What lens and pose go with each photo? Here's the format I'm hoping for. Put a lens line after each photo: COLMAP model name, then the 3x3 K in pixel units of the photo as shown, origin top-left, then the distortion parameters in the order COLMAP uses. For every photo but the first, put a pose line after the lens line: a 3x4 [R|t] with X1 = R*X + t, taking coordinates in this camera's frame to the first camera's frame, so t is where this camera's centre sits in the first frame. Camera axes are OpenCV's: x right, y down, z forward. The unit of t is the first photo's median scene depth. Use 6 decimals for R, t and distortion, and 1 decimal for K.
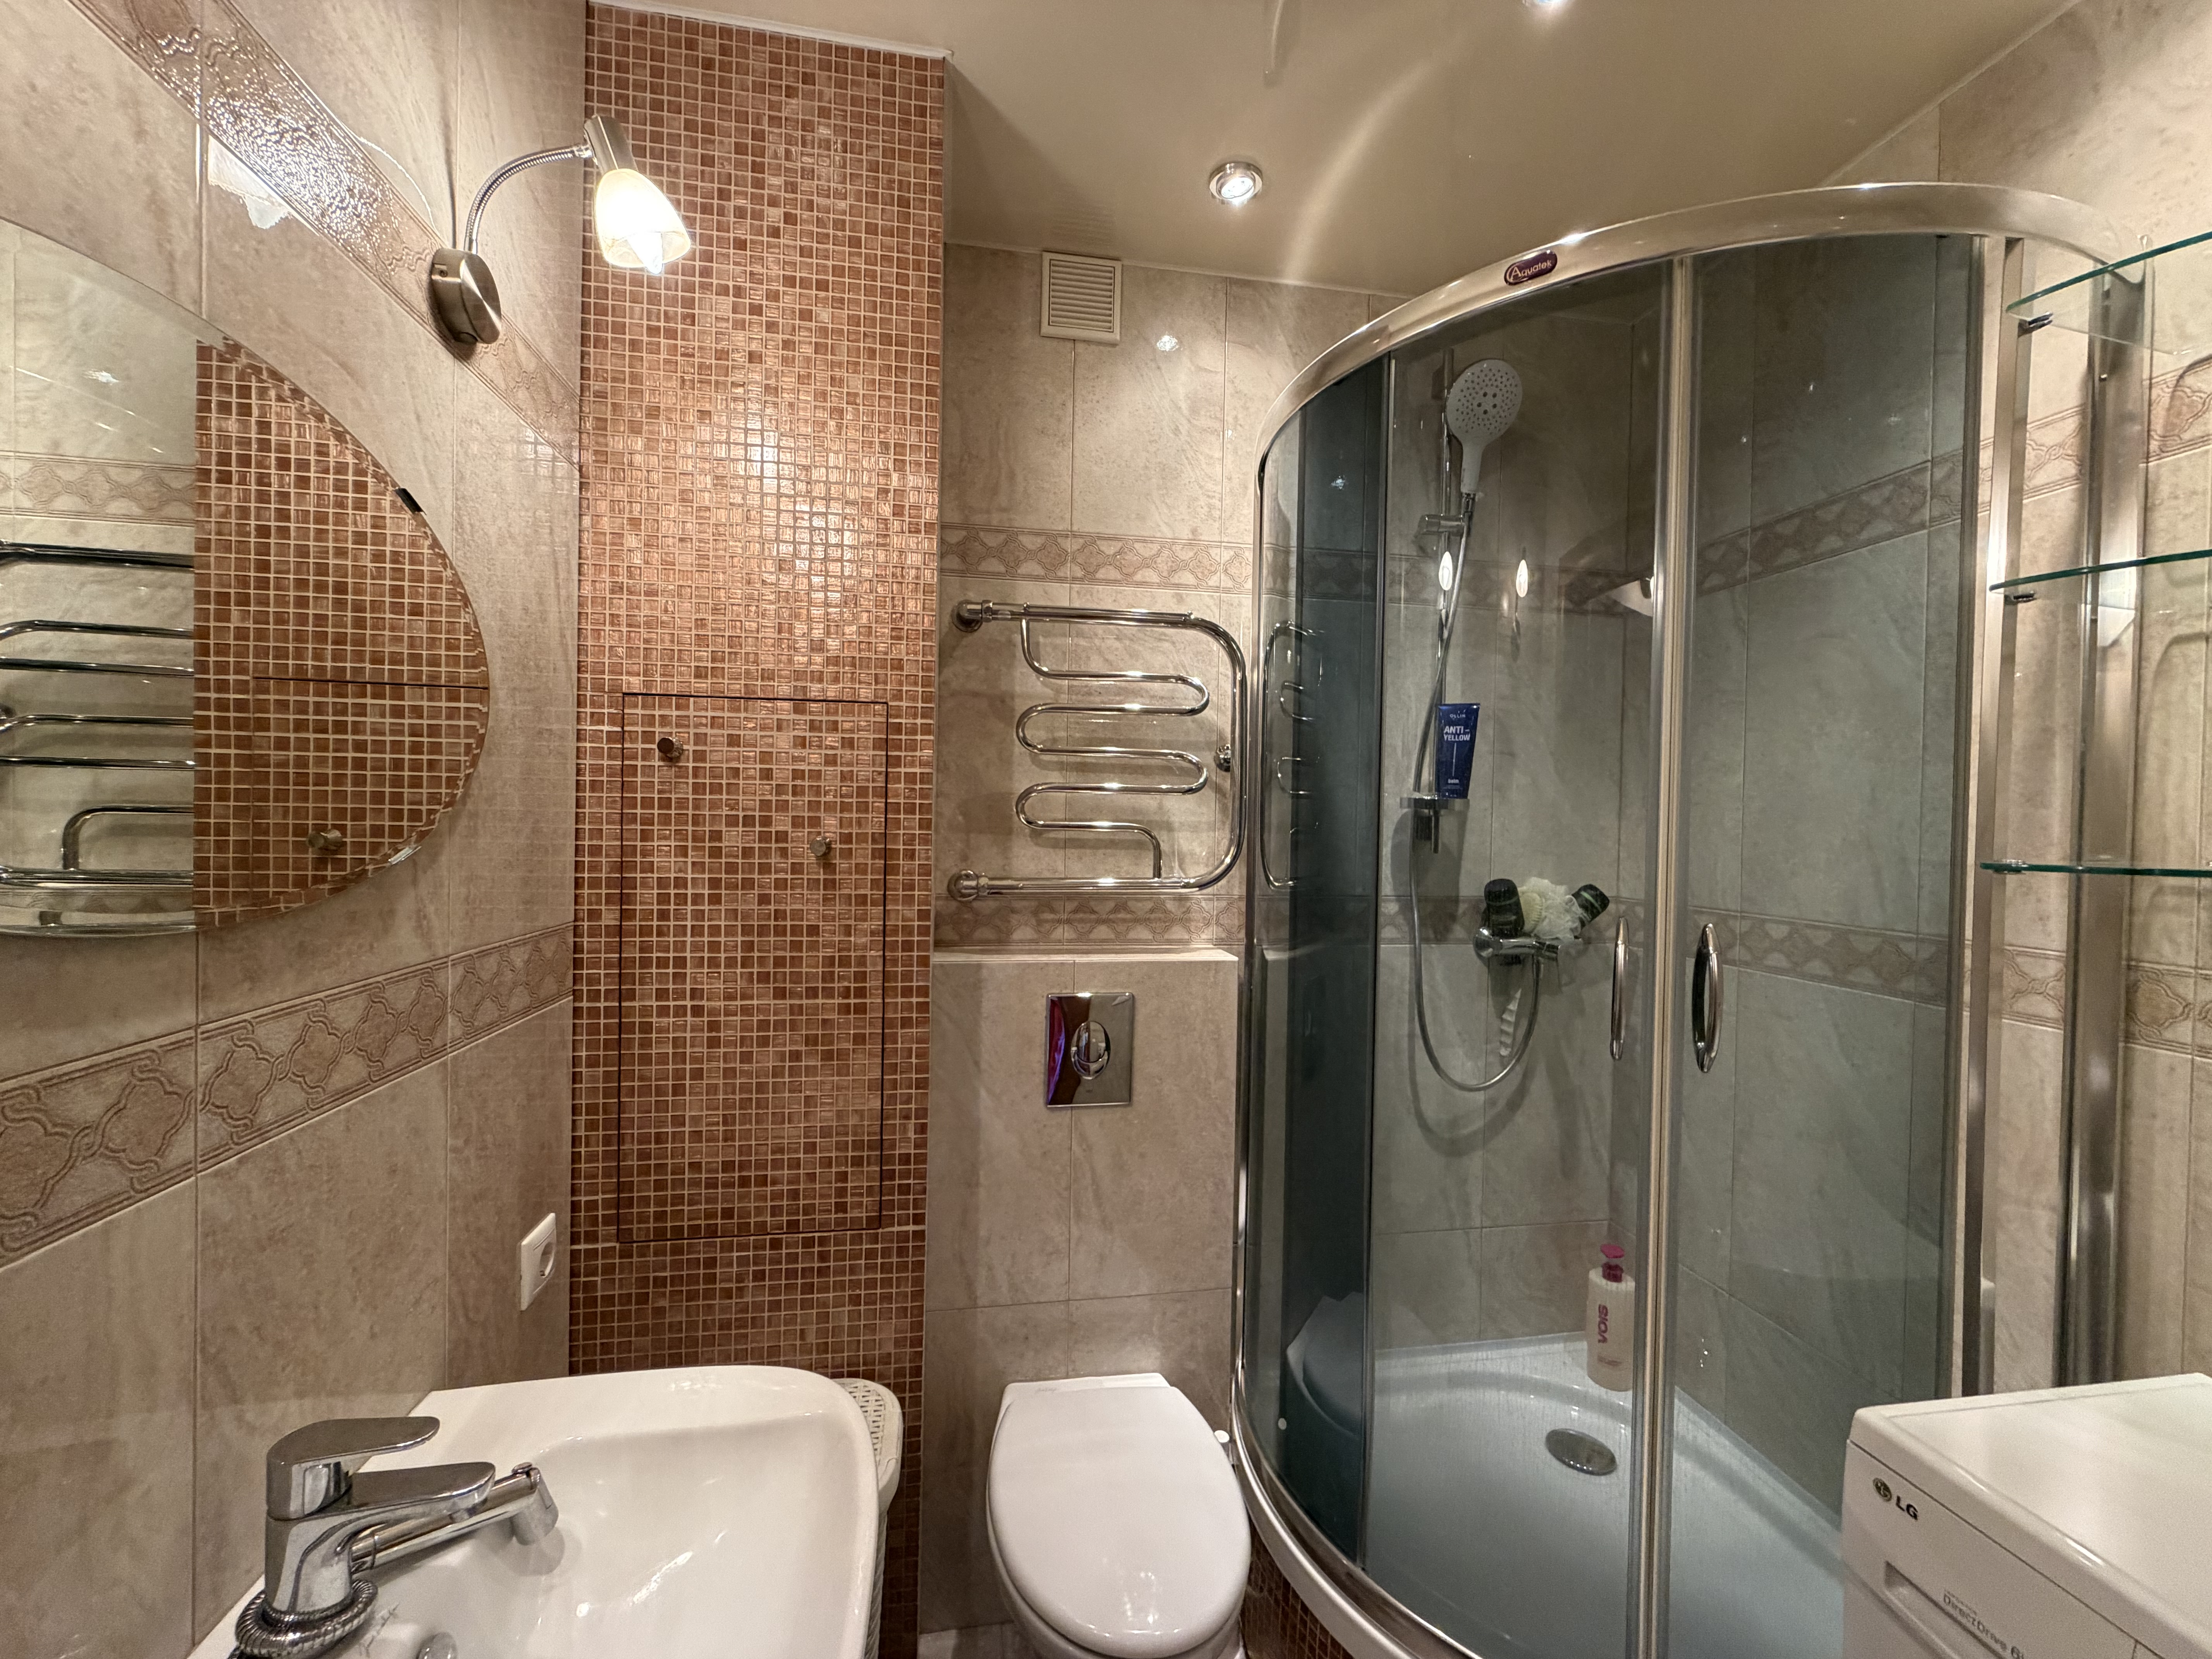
lens RADIAL K [[878.5, 0, 1104.4], [0, 878.5, 831.3], [0, 0, 1]] dist [-0.000506, -0.000018]
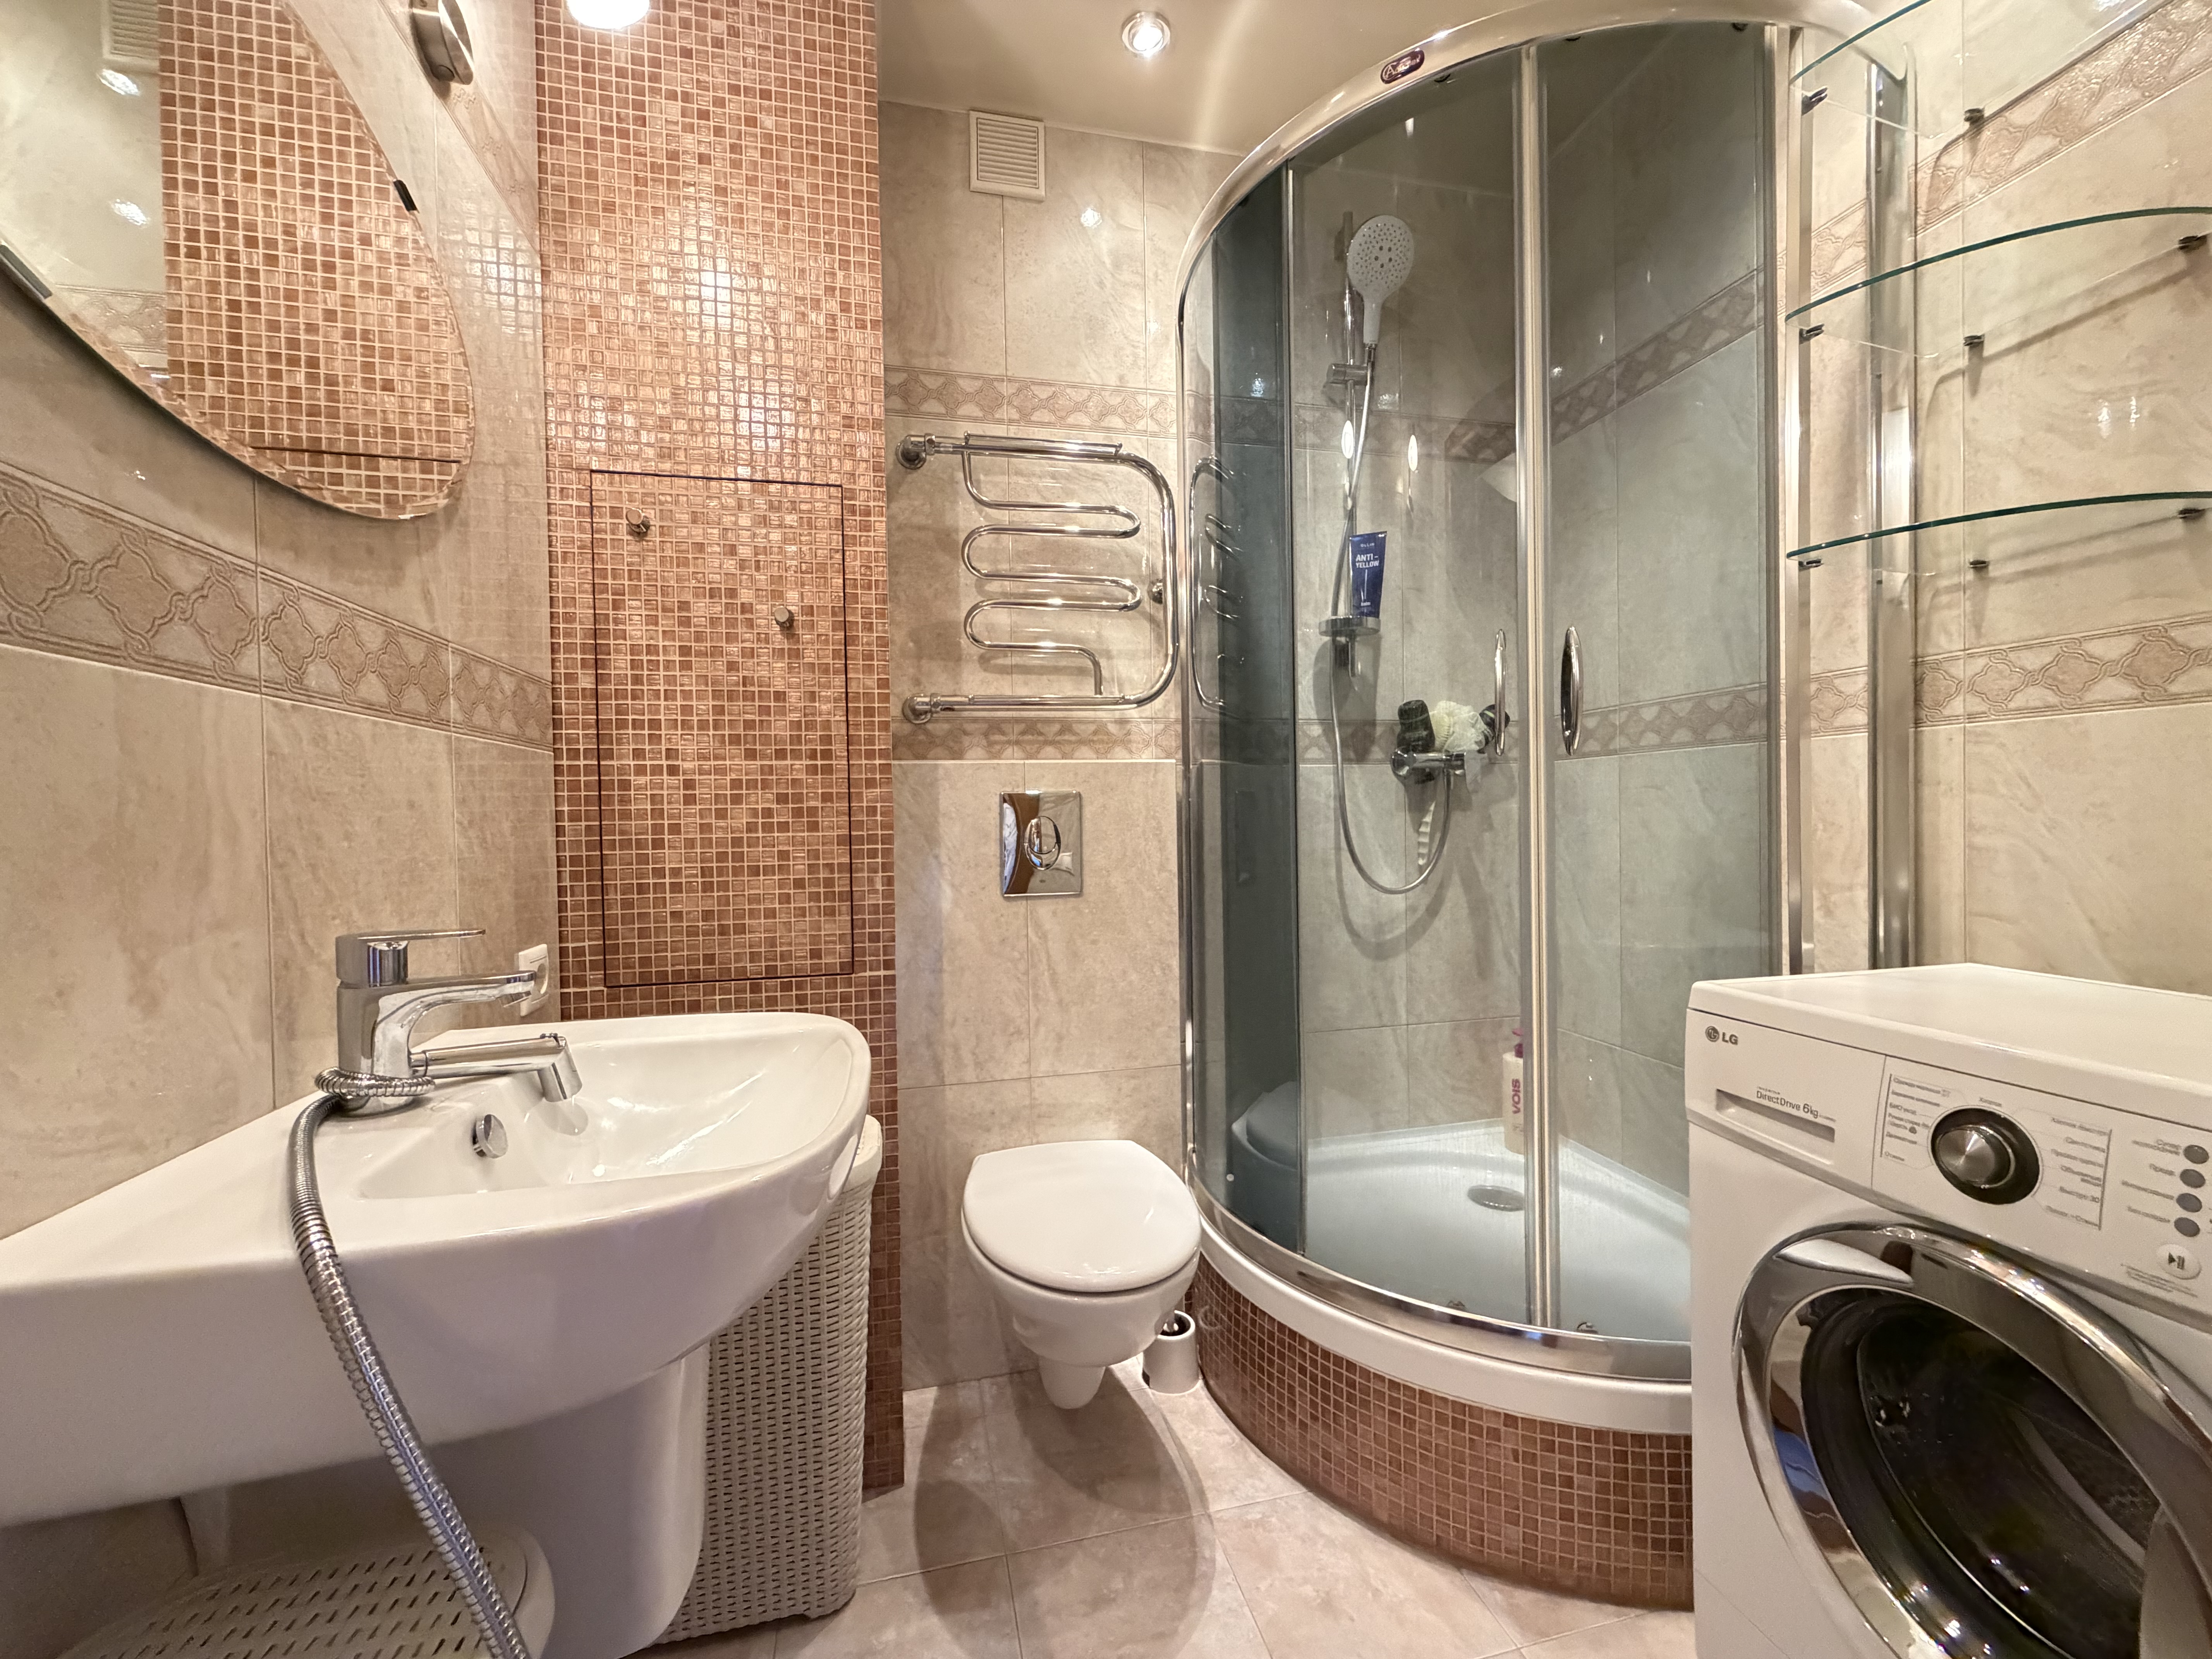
lens RADIAL K [[878.5, 0, 1104.0], [0, 878.5, 828.4], [0, 0, 1]] dist [-0.000506, -0.000018]
pose [[0.997508, -0.037221, 0.059932, -0.004543], [0.037047, 0.999305, 0.004015, 0.262719], [-0.060040, -0.001785, 0.998194, -0.092994]]
